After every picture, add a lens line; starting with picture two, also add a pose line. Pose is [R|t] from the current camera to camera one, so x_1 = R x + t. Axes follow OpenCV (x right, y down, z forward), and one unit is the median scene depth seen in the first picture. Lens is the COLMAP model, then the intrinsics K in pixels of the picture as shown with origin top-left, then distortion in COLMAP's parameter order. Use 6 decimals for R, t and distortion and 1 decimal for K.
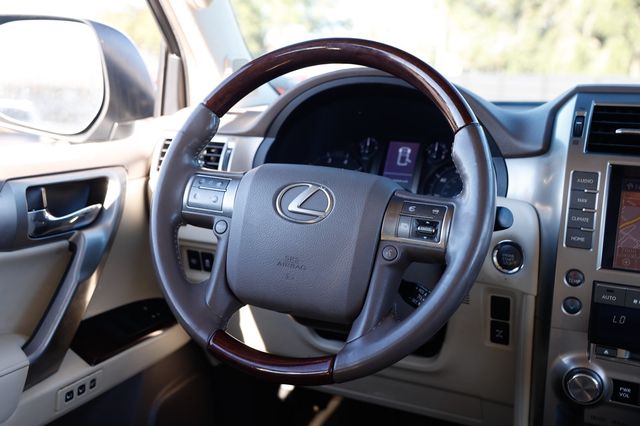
lens RADIAL K [[757.1, 0, 320.0], [0, 757.1, 213.0], [0, 0, 1]] dist [0.076304, -0.015137]
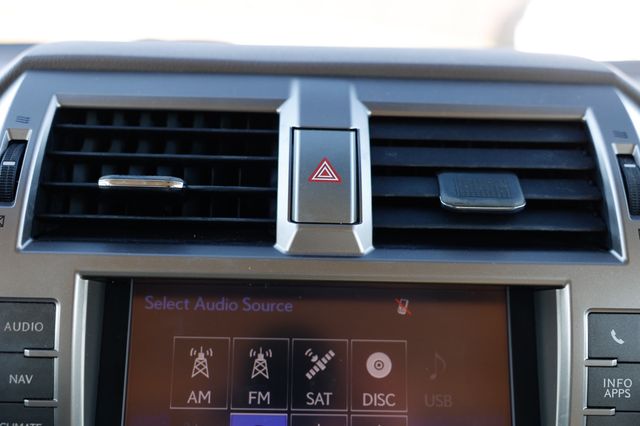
lens RADIAL K [[807.5, 0, 320.0], [0, 807.5, 213.0], [0, 0, 1]] dist [0.028228, 0.072458]
pose [[0.912483, -0.128723, 0.388336, 0.330481], [0.078280, 0.986608, 0.143098, -0.144892], [-0.401556, -0.100176, 0.910339, 0.571412]]
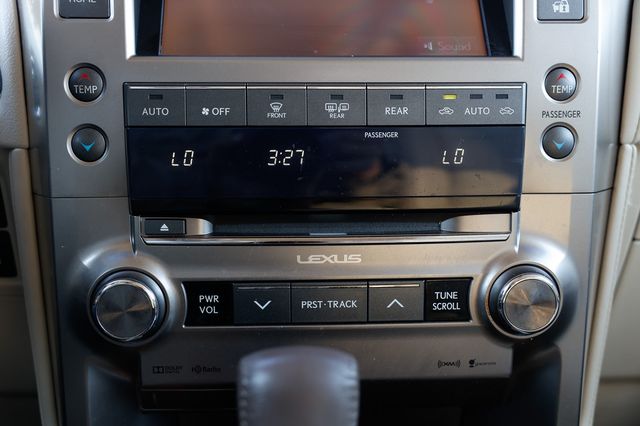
lens RADIAL K [[648.0, 0, 320.0], [0, 648.0, 213.0], [0, 0, 1]] dist [-0.002062, 0.005540]
pose [[0.896285, -0.088446, 0.434570, 0.281549], [0.117662, 0.992218, -0.040731, 0.198477], [-0.427586, 0.087639, 0.899717, 0.583099]]
